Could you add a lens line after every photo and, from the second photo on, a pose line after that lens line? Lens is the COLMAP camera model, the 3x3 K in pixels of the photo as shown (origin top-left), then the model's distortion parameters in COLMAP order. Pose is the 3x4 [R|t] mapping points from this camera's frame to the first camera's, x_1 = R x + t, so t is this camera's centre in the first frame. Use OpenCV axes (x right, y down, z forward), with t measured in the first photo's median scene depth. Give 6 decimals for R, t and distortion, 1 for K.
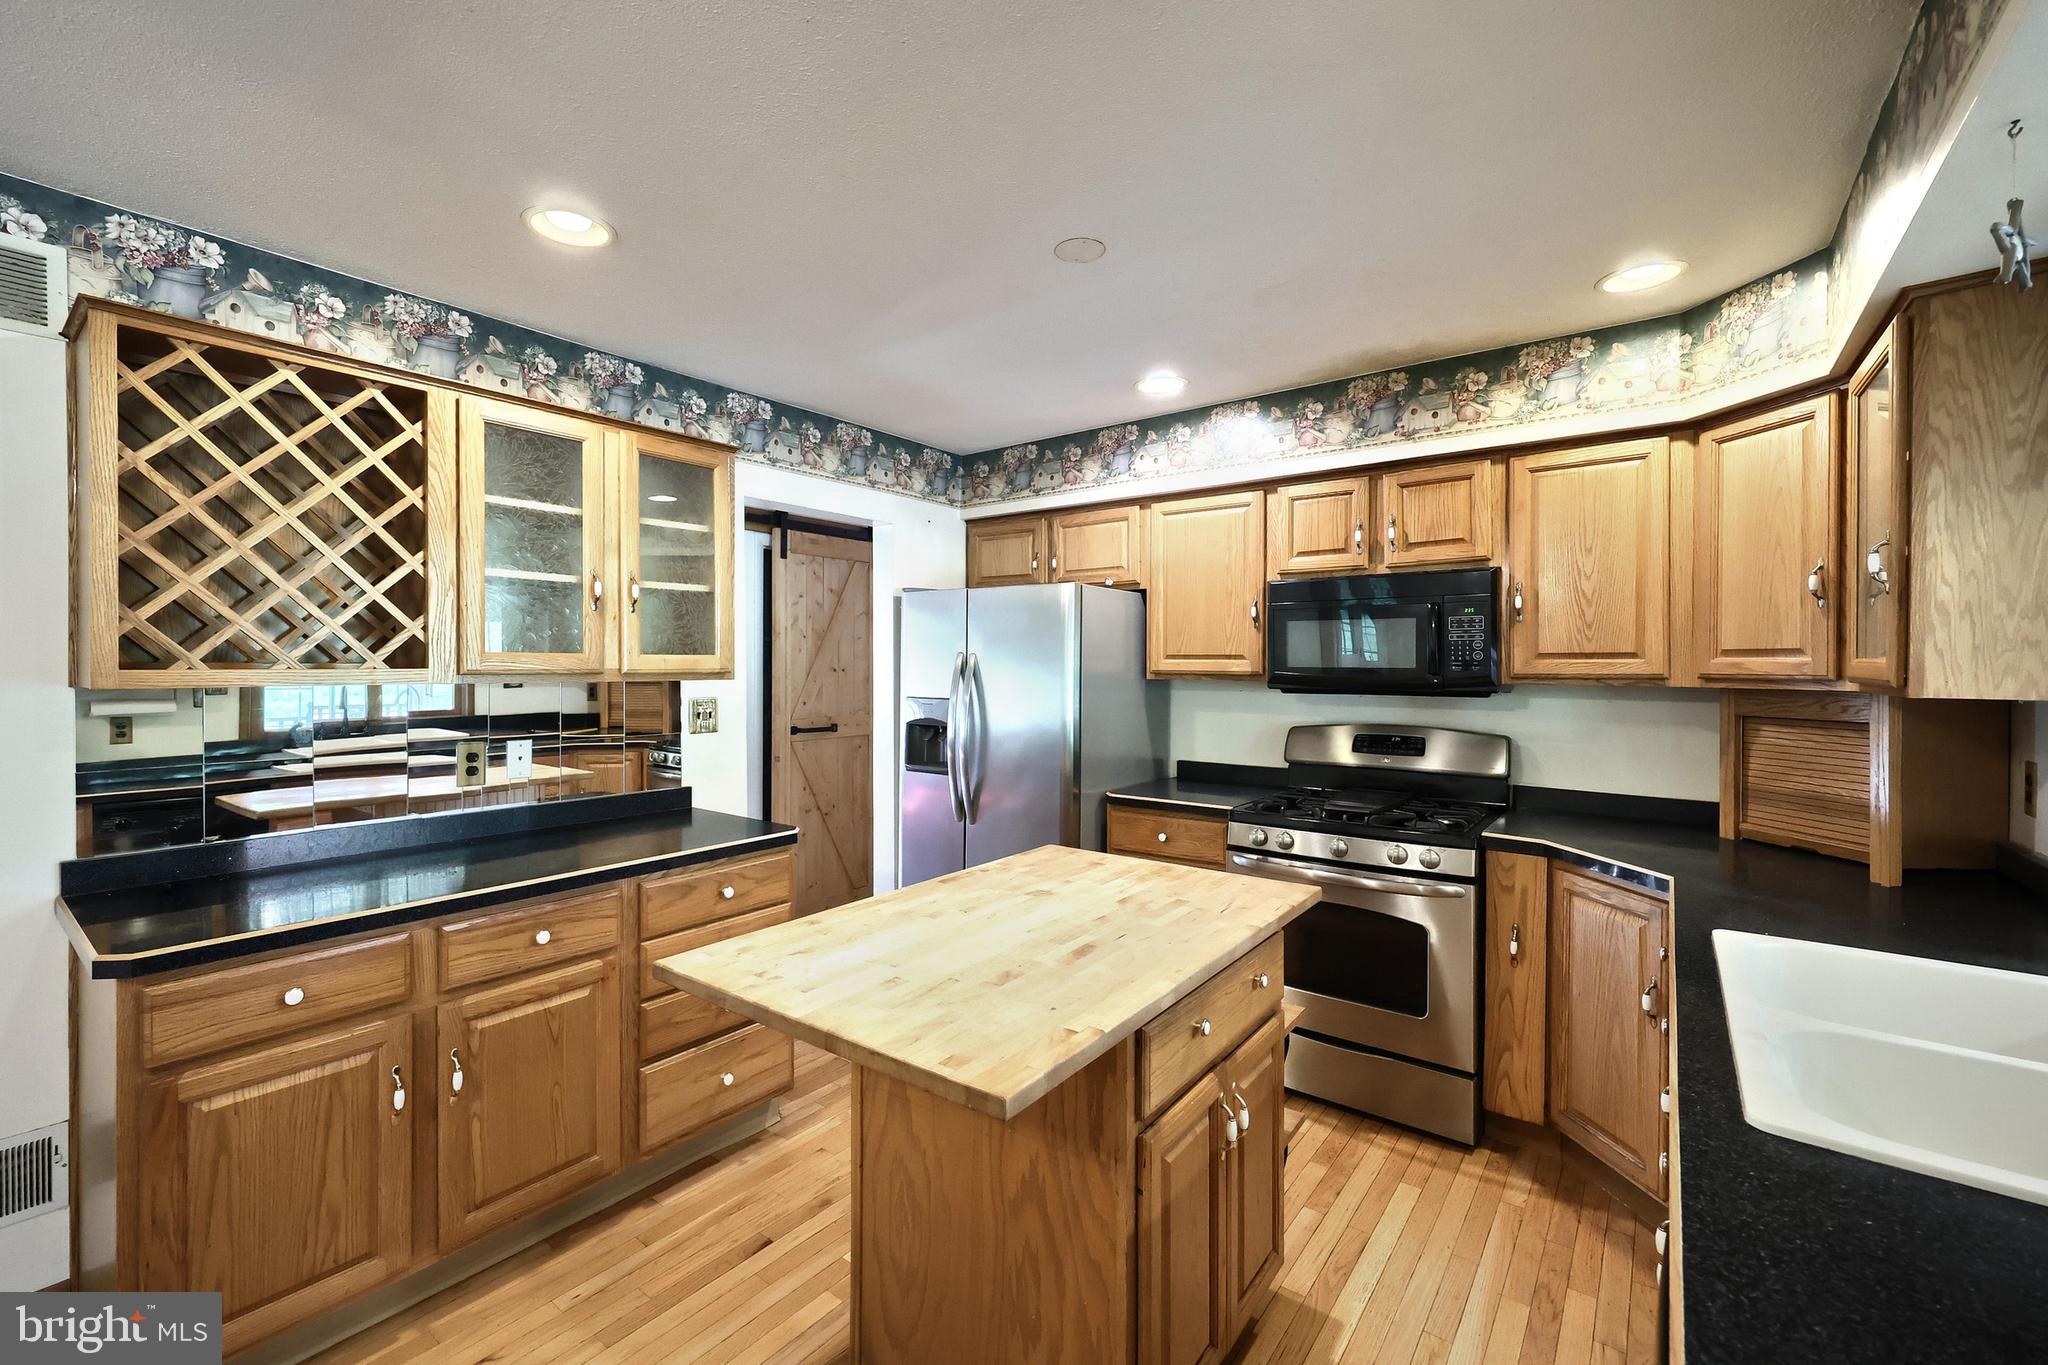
lens RADIAL K [[845.9, 0, 1019.0], [0, 845.9, 656.9], [0, 0, 1]] dist [0.000145, -0.000071]
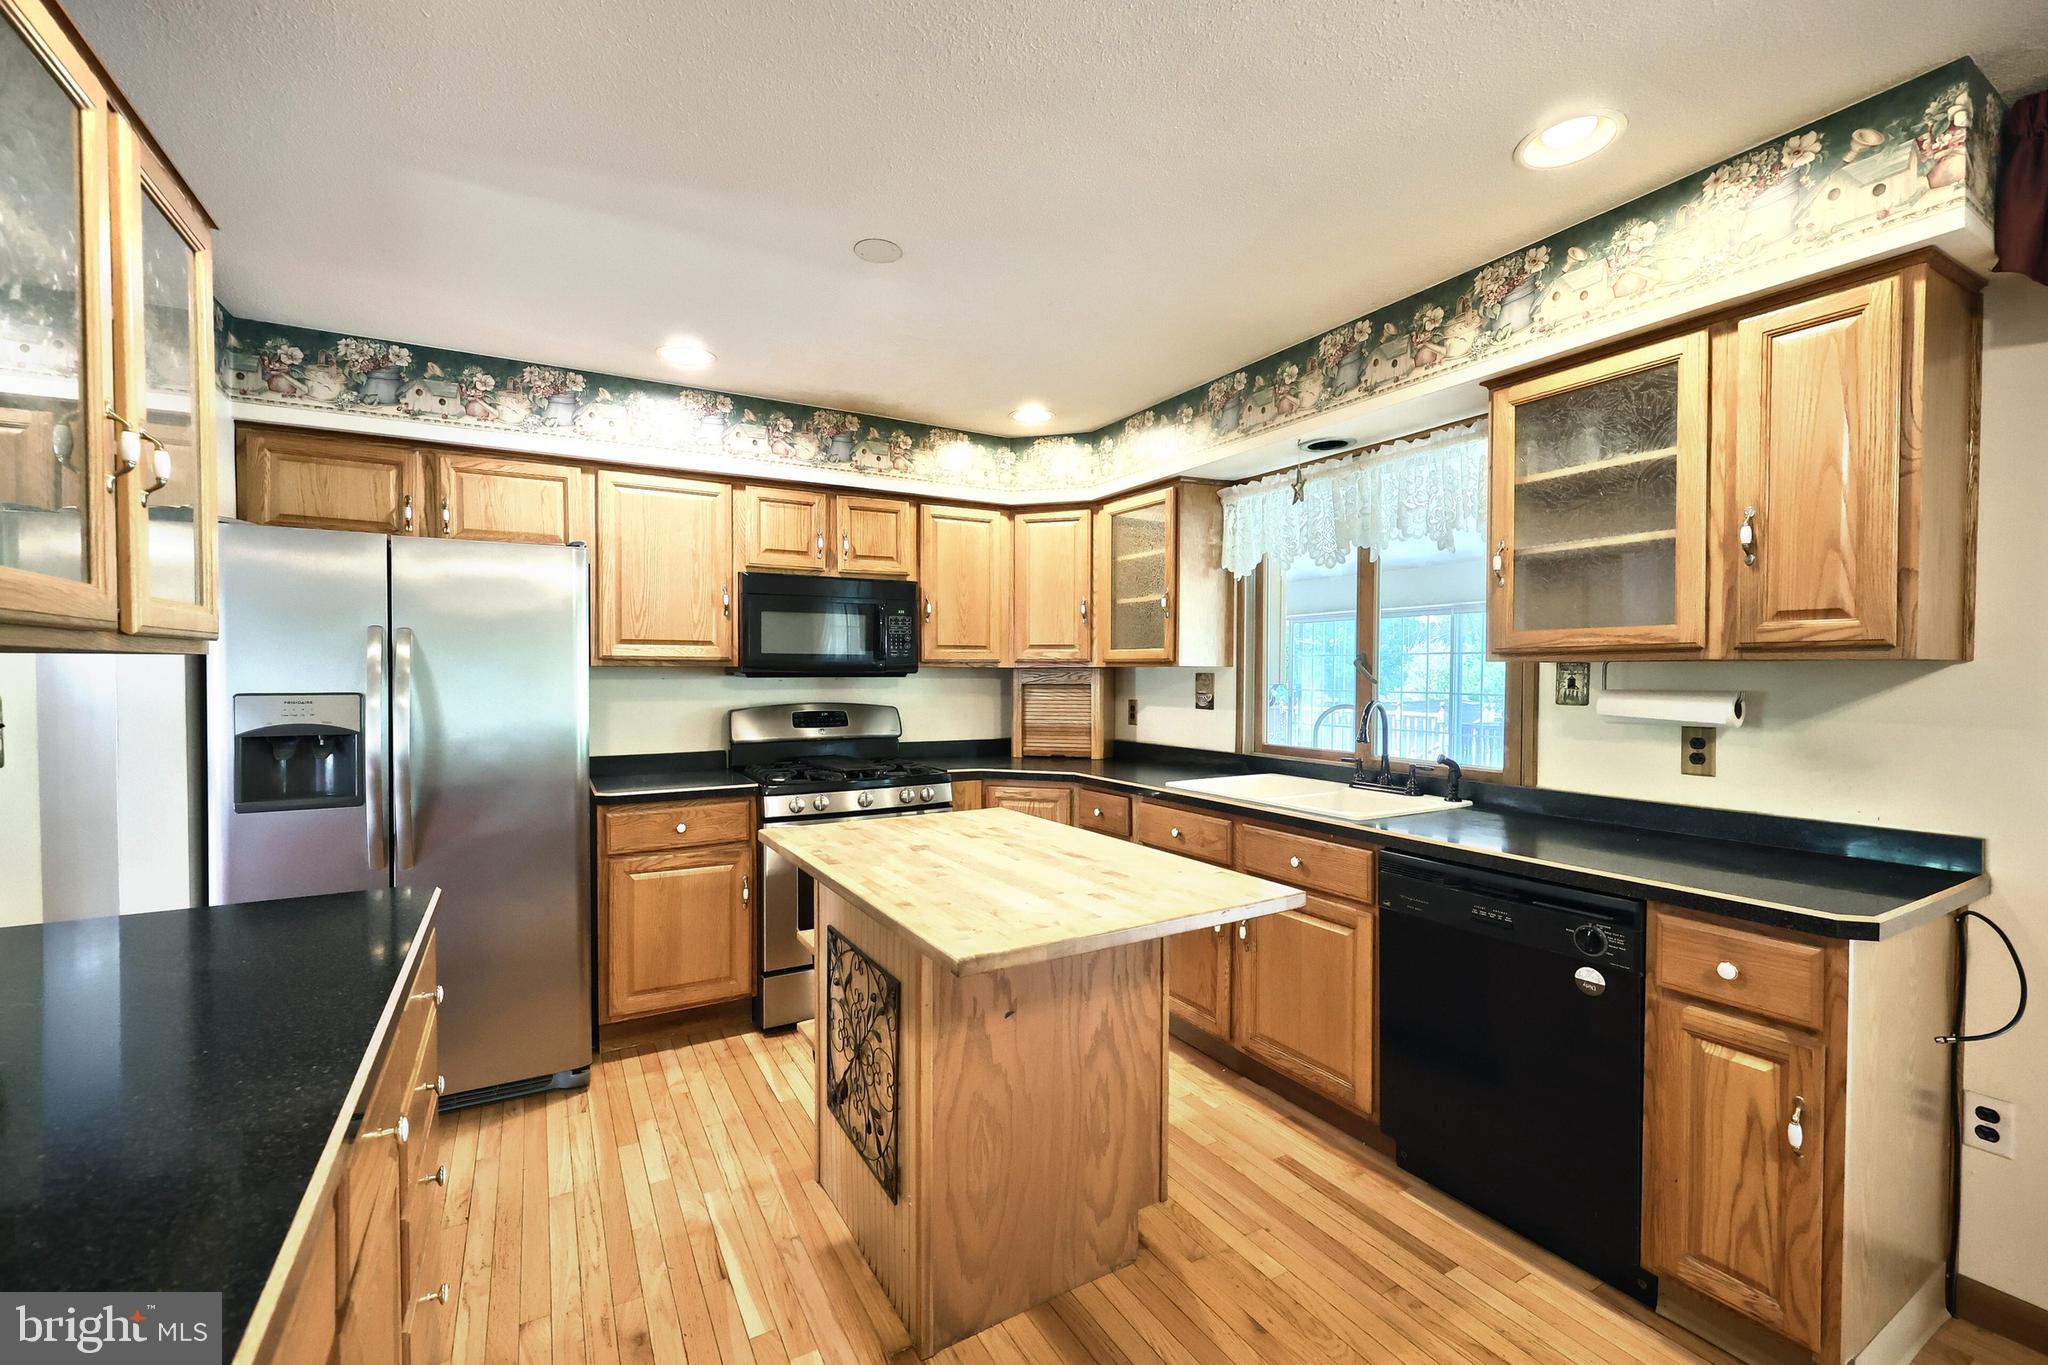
lens RADIAL K [[837.9, 0, 995.1], [0, 837.9, 689.0], [0, 0, 1]] dist [-0.003440, 0.000151]
pose [[0.394253, -0.019024, 0.918805, -0.586343], [-0.005139, 0.999724, 0.022905, 0.032796], [-0.918988, -0.013752, 0.394046, 0.312971]]
